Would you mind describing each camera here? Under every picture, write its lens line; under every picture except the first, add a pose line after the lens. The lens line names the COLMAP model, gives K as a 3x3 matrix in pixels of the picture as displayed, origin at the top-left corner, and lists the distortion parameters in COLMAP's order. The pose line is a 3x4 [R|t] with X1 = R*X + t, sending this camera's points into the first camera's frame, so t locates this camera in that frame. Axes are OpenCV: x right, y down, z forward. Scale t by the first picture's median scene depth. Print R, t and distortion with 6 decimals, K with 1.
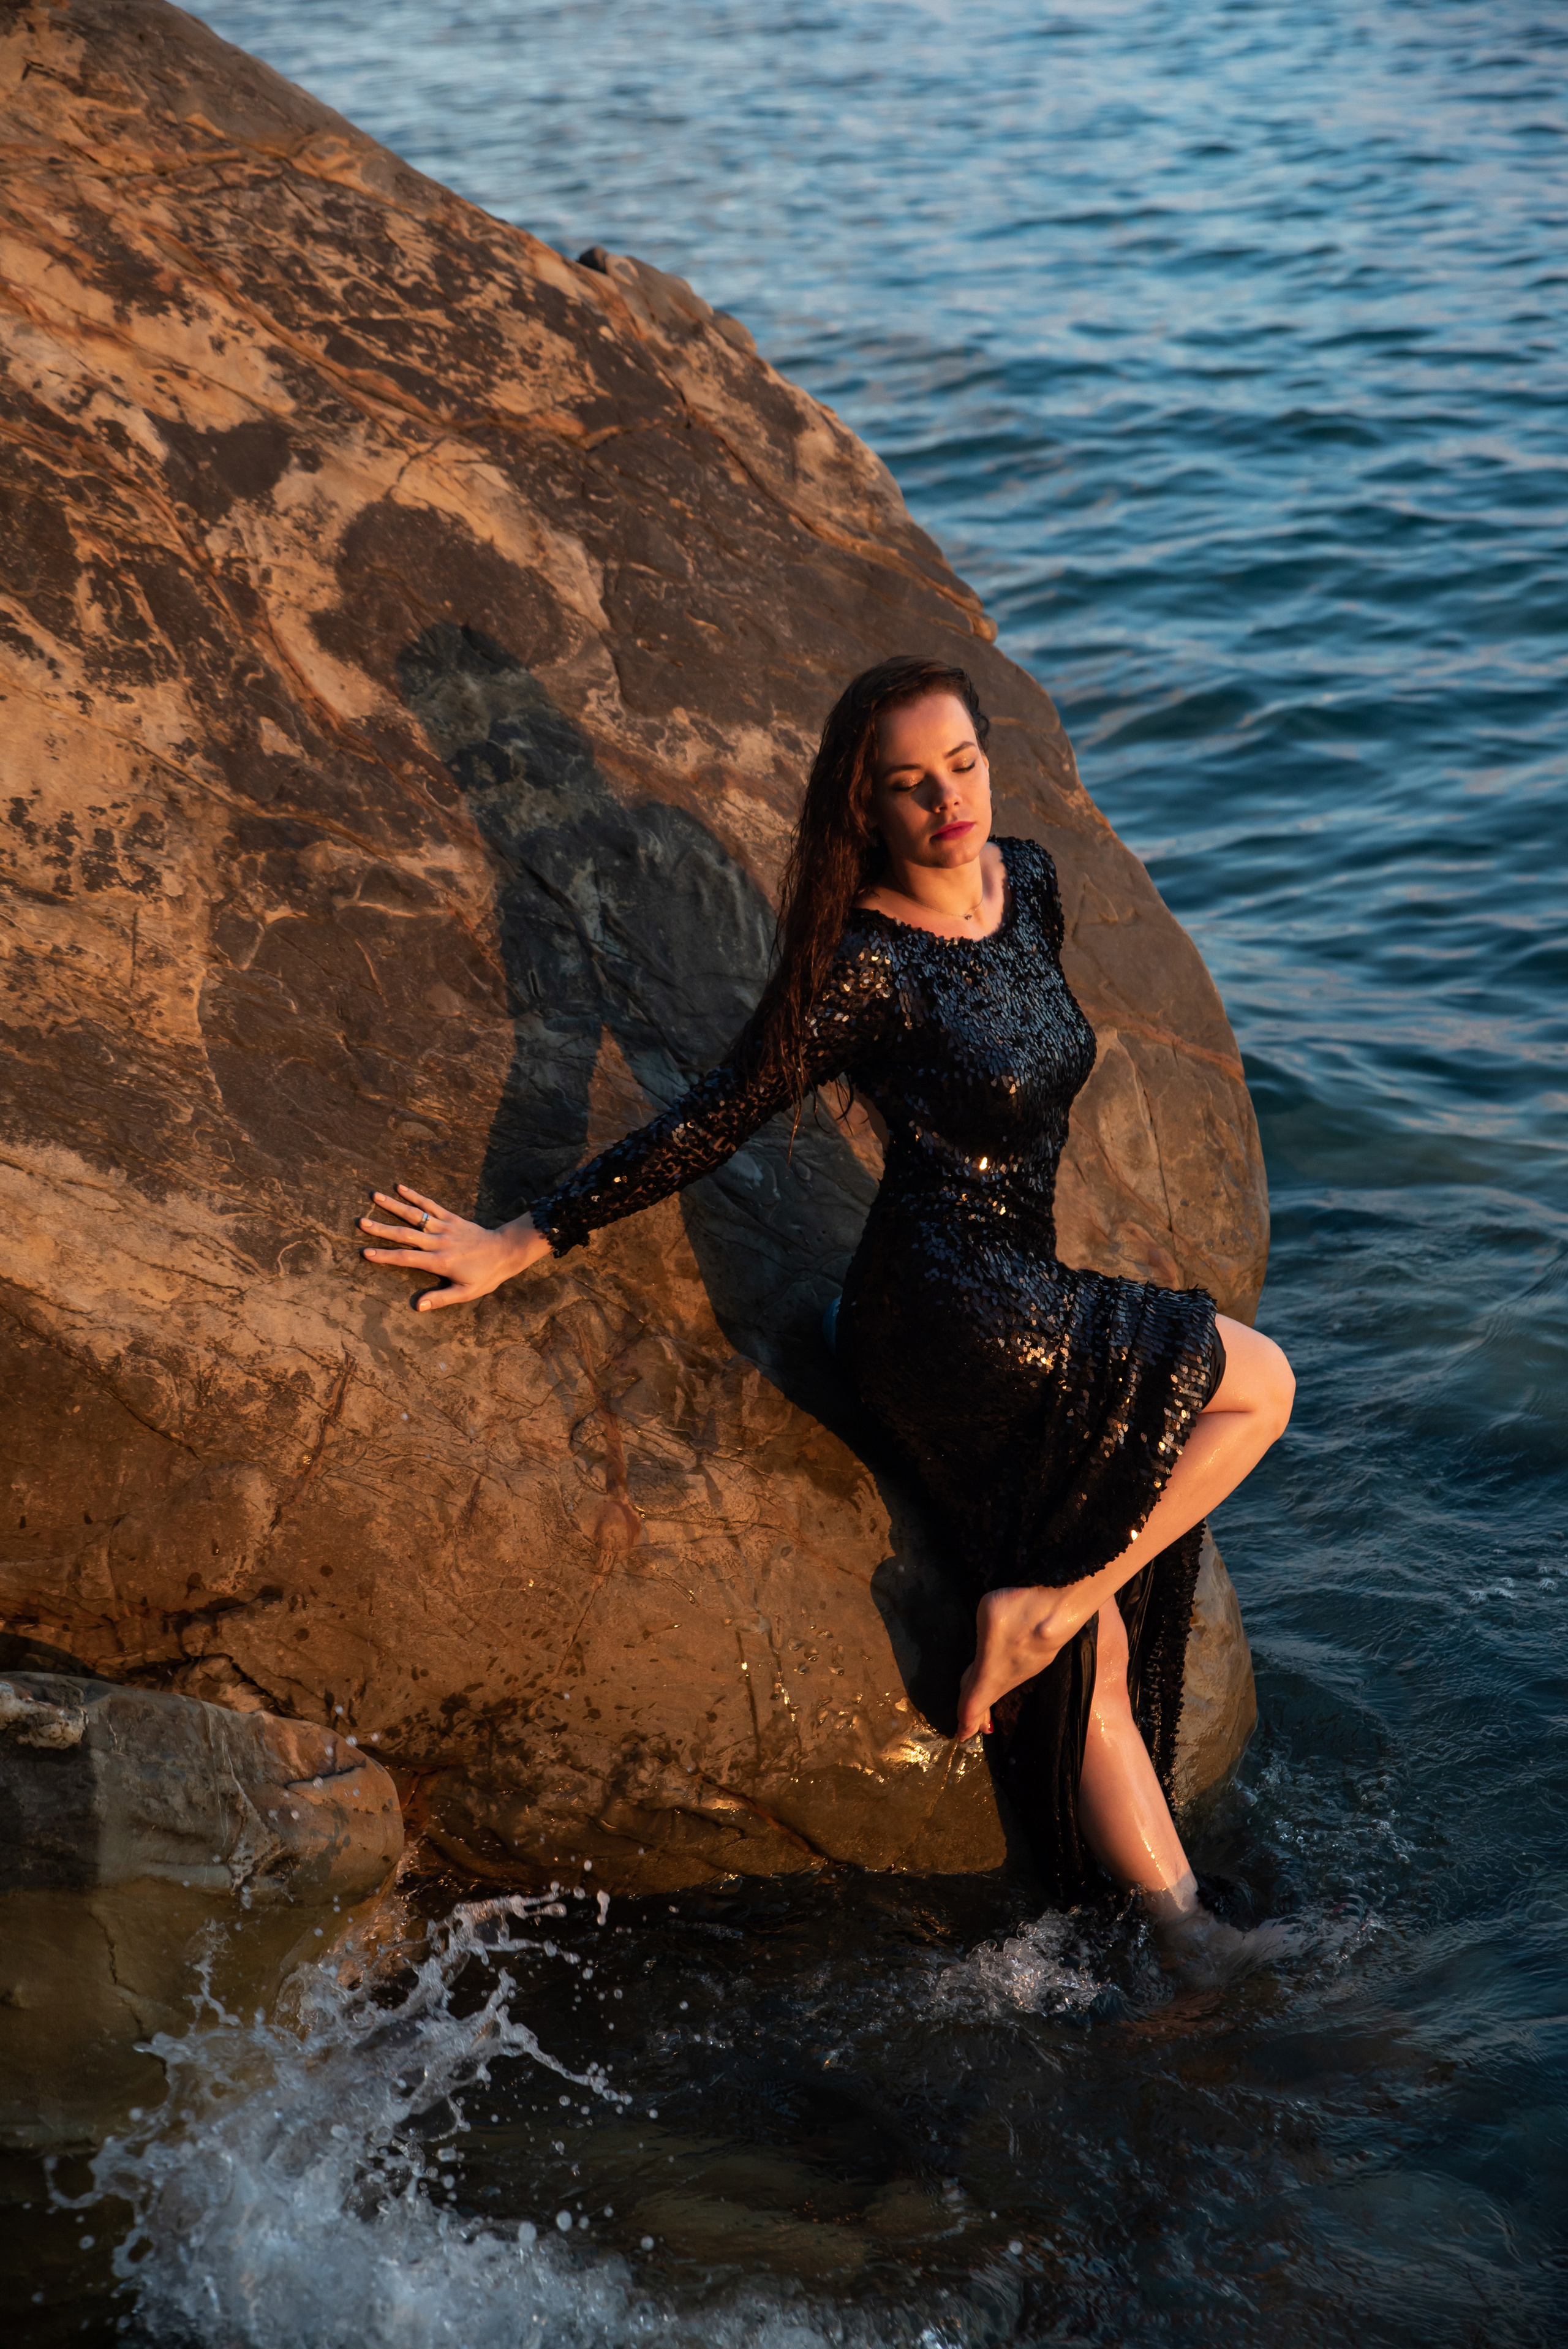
lens RADIAL K [[3731.1, 0, 784.0], [0, 3731.1, 1174.5], [0, 0, 1]] dist [0.101130, 0.269033]
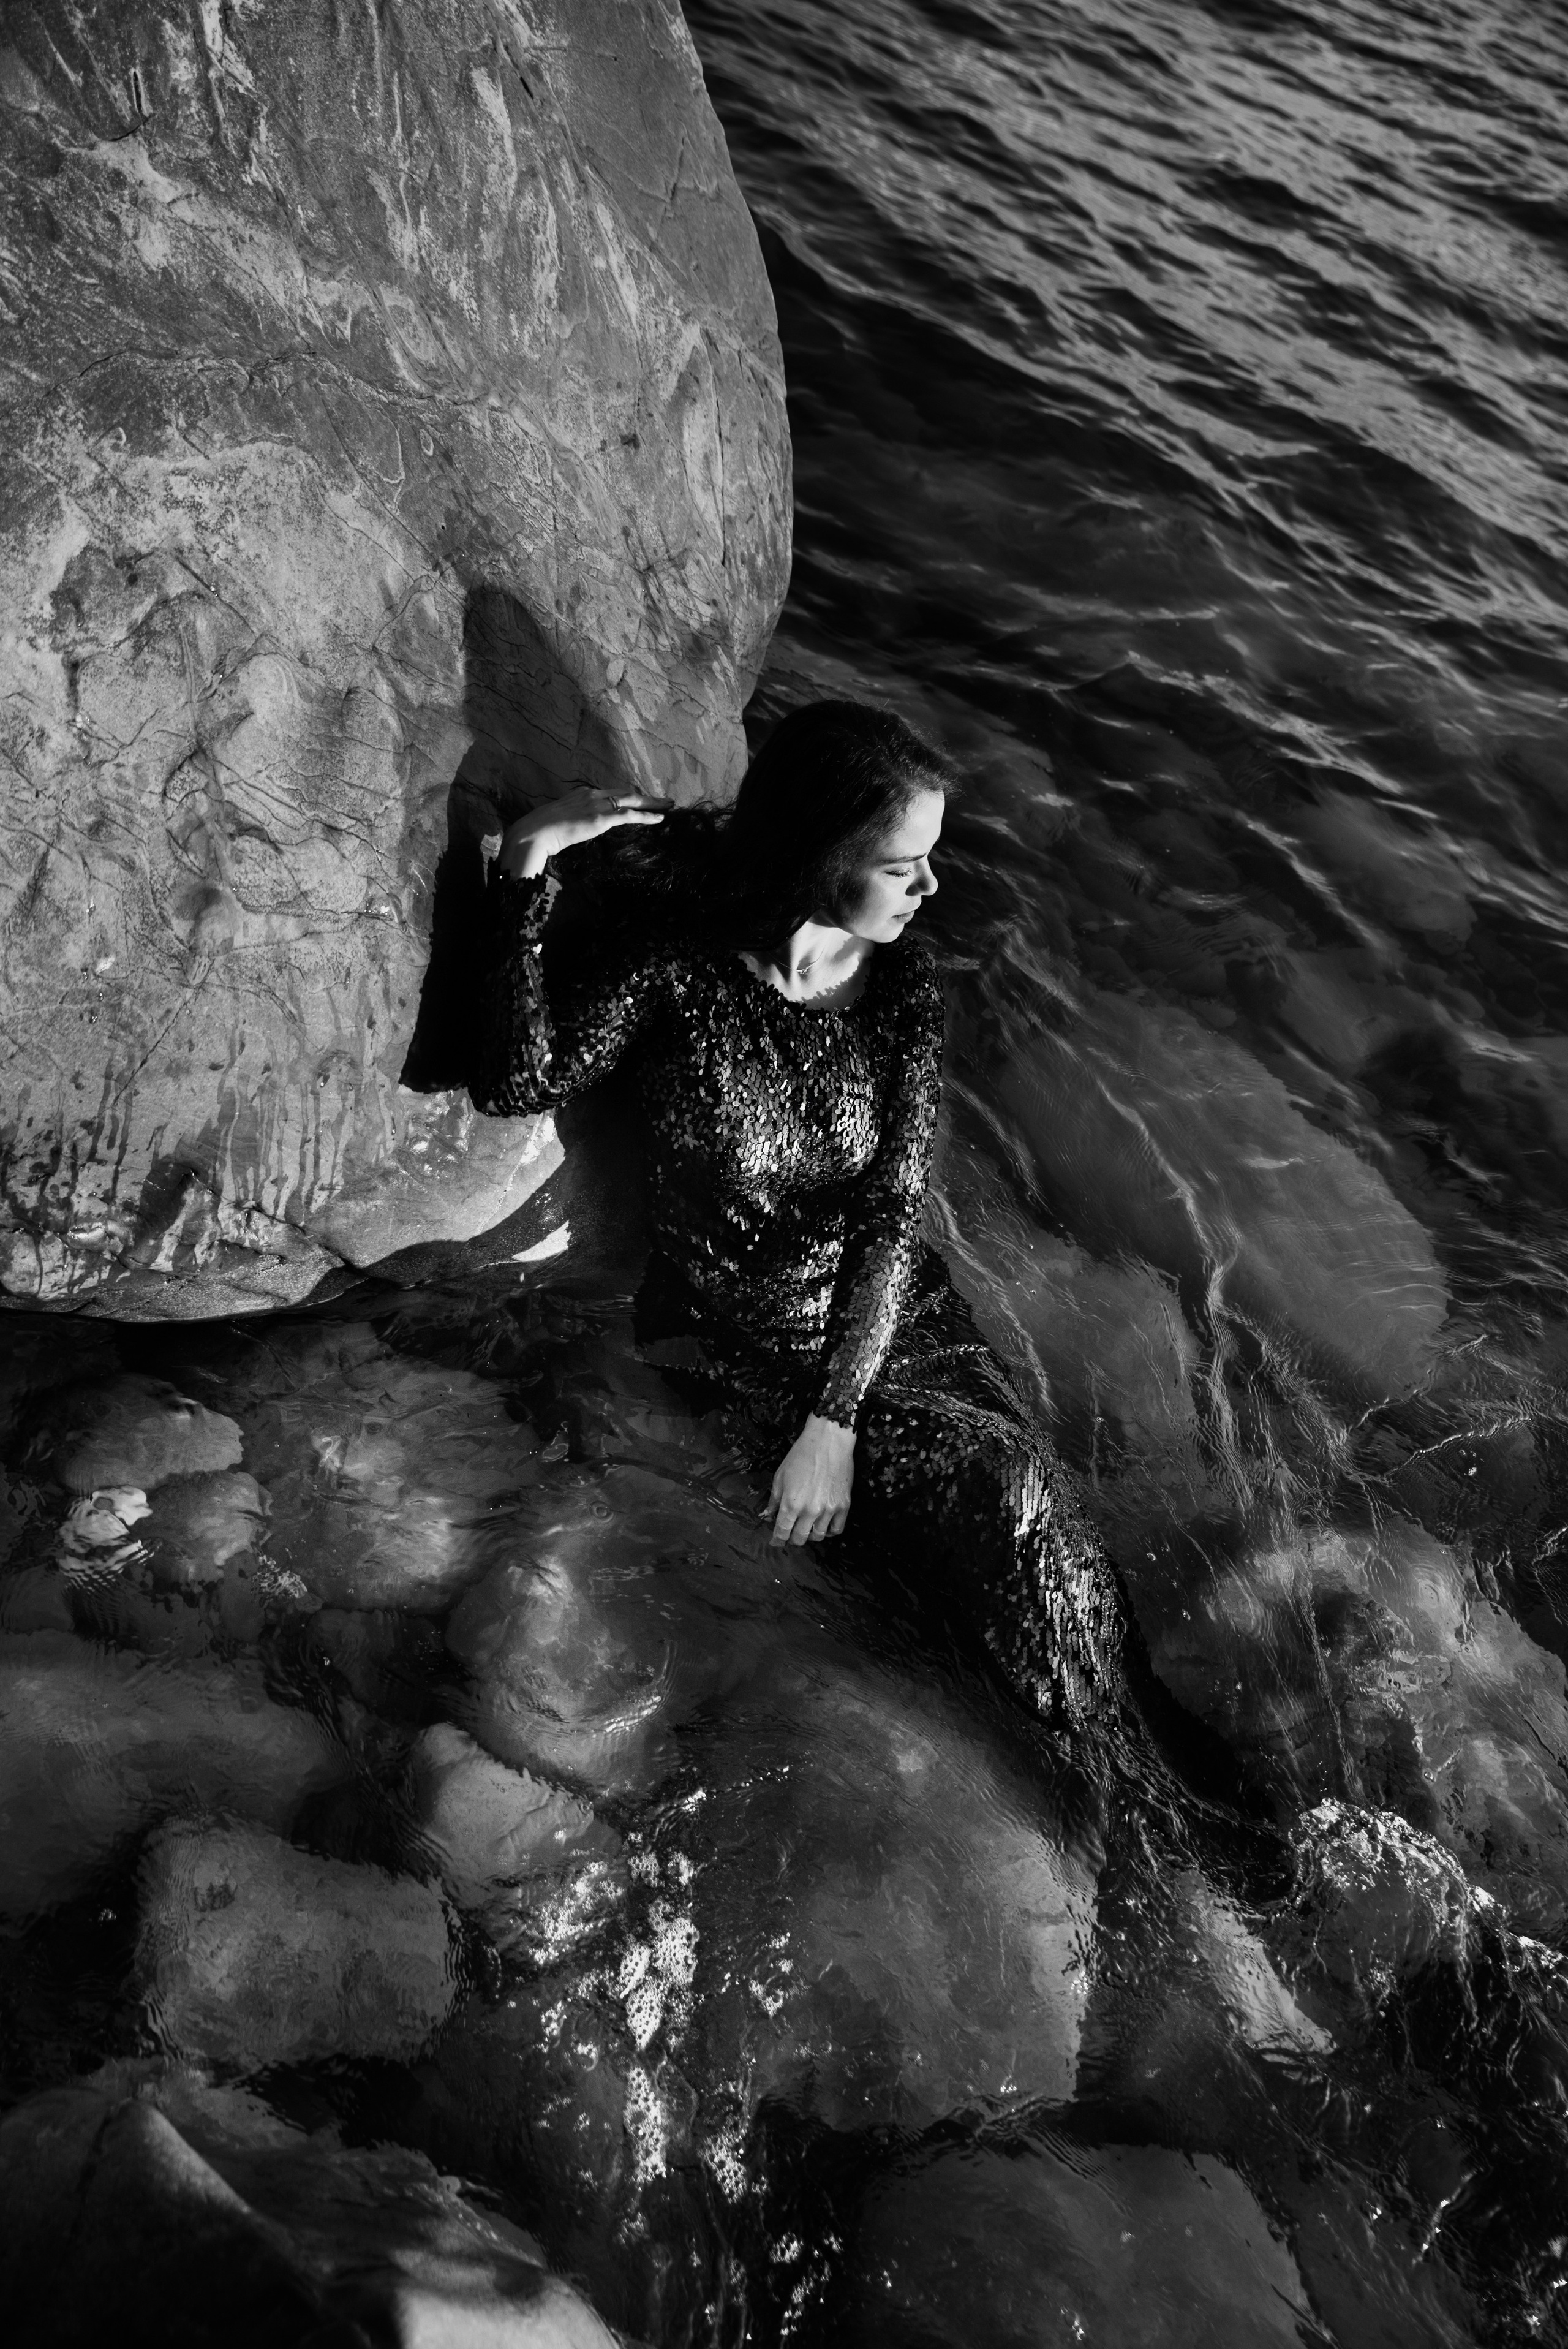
lens RADIAL K [[2140.6, 0, 784.0], [0, 2140.6, 1174.5], [0, 0, 1]] dist [-0.039461, 0.104560]
pose [[0.897463, 0.075994, 0.434493, -0.124855], [-0.231629, 0.919492, 0.317619, -0.021566], [-0.375376, -0.385693, 0.842813, 0.580403]]
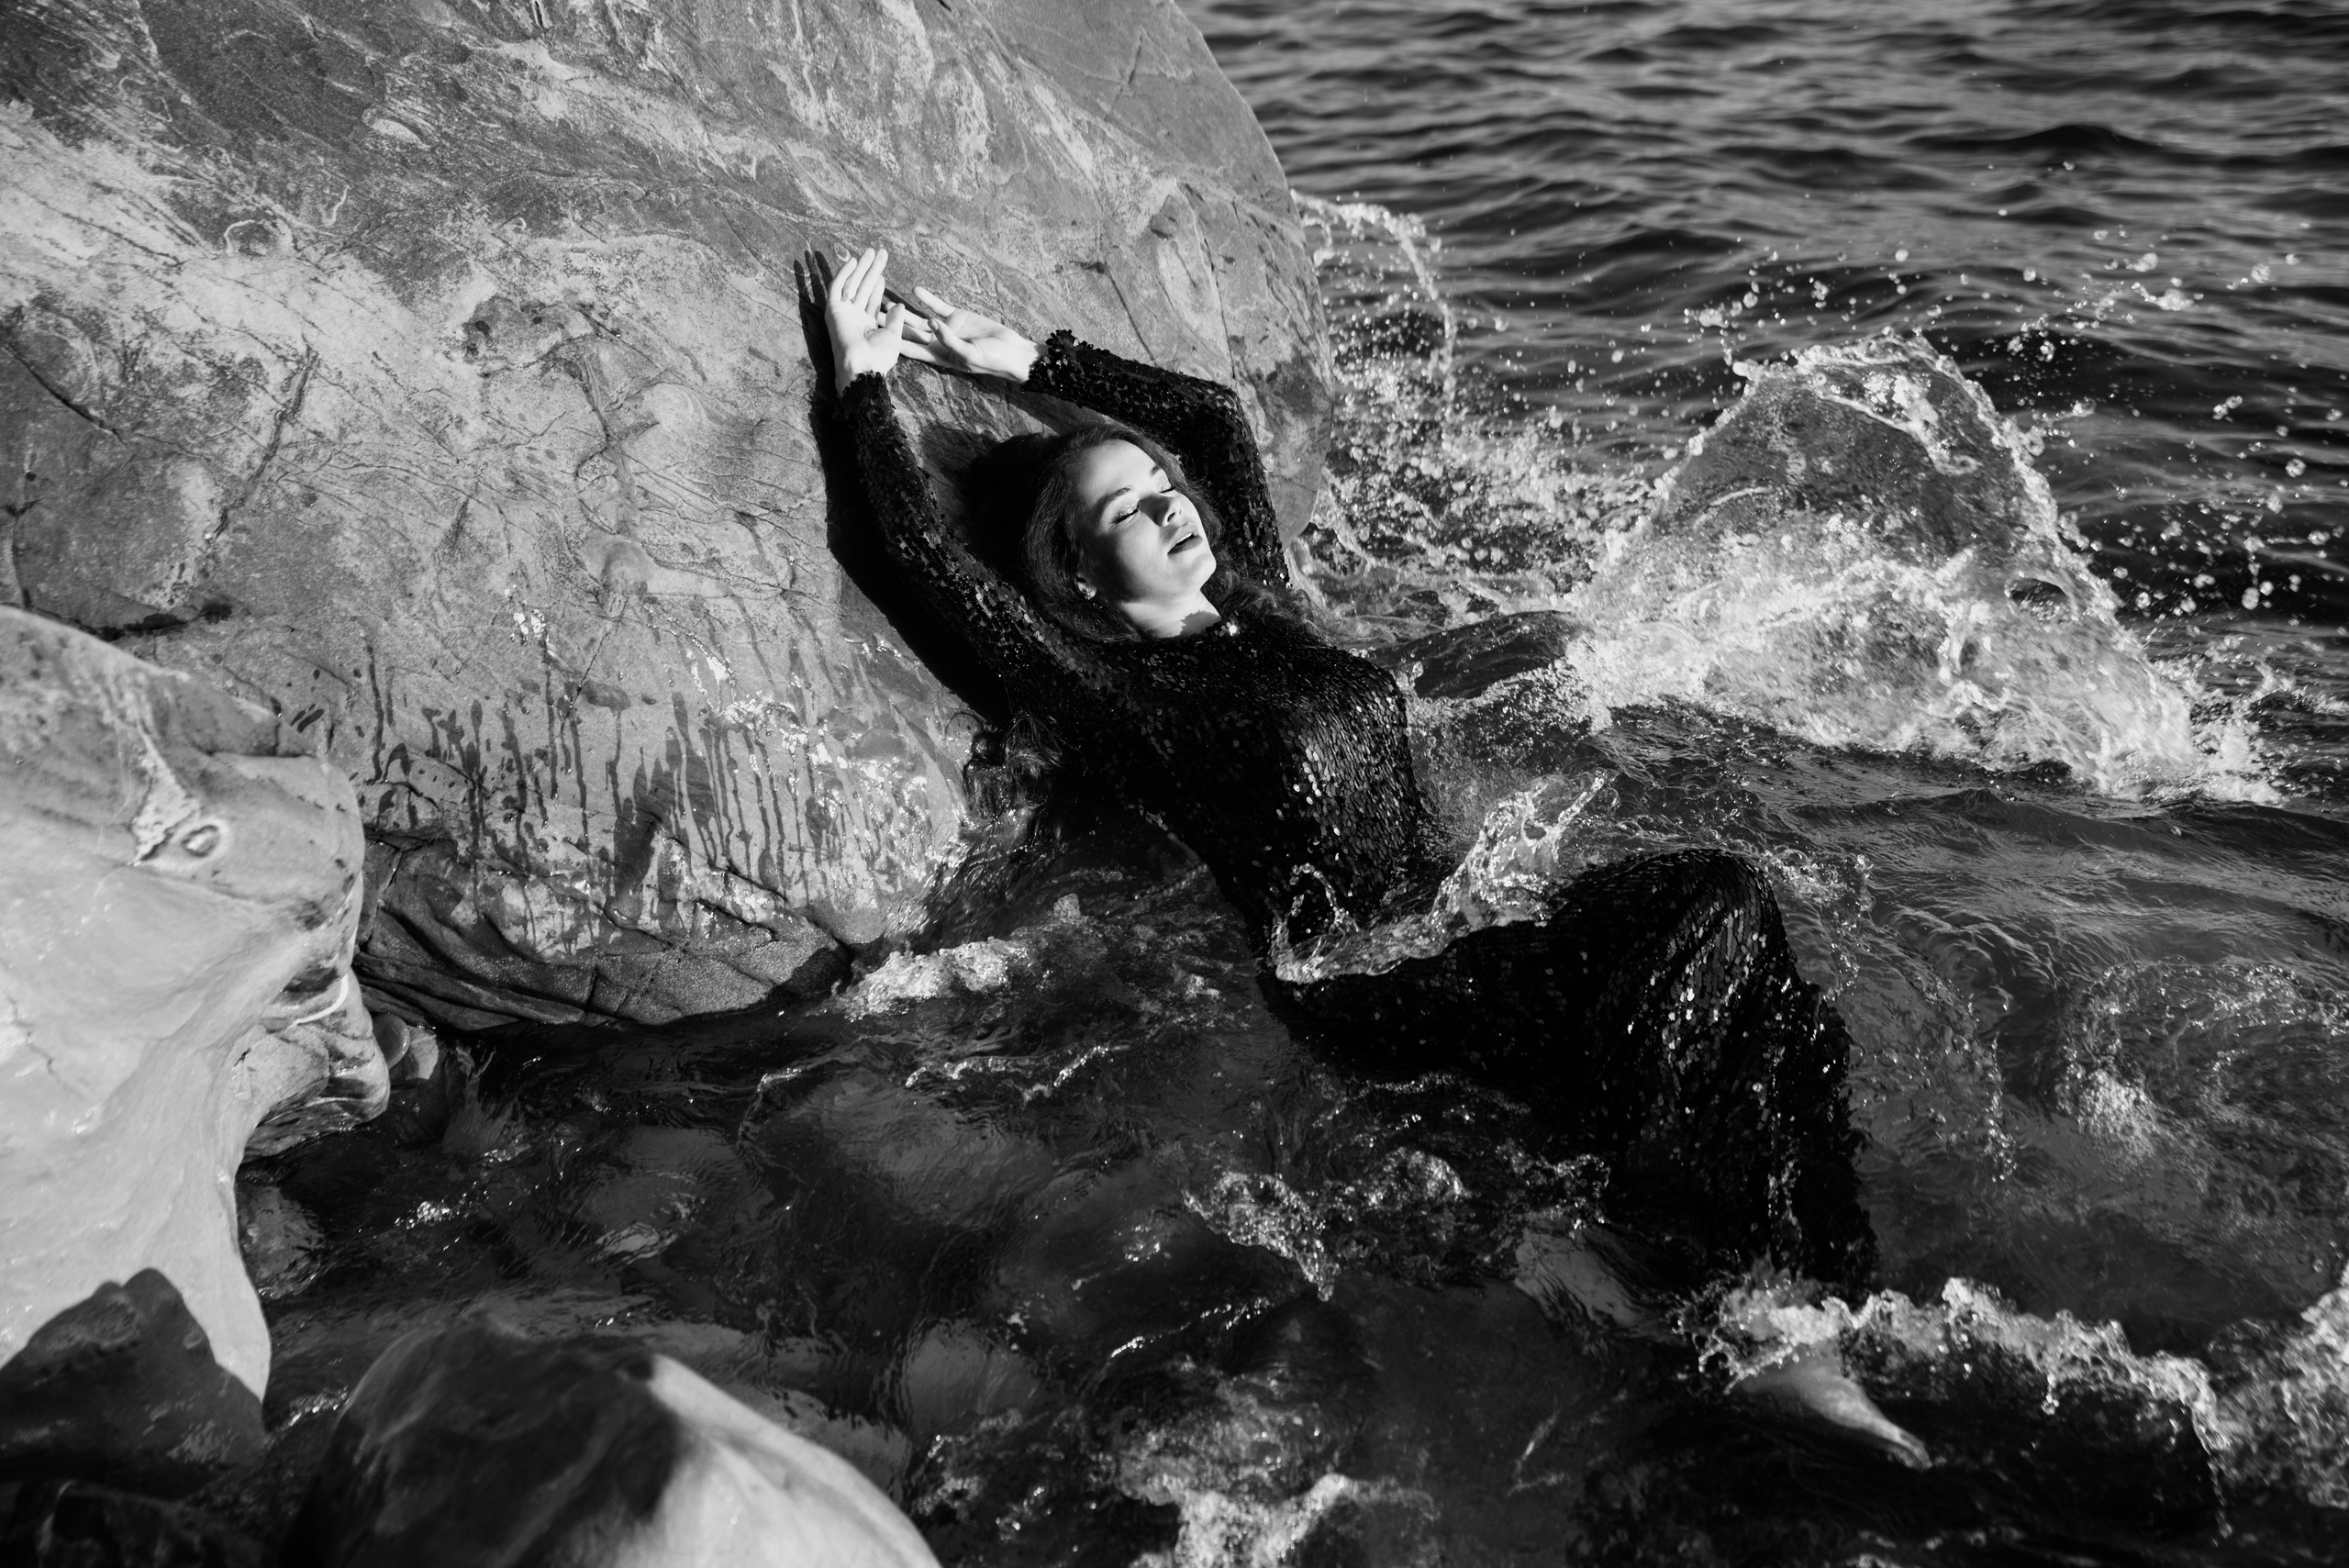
lens RADIAL K [[3223.7, 0, 1208.8], [0, 3223.7, 789.1], [0, 0, 1]] dist [0.016167, 0.323436]
pose [[0.993862, -0.001498, 0.110617, 0.007497], [0.003306, 0.999864, -0.016163, 0.159670], [-0.110577, 0.016430, 0.993732, 0.224452]]
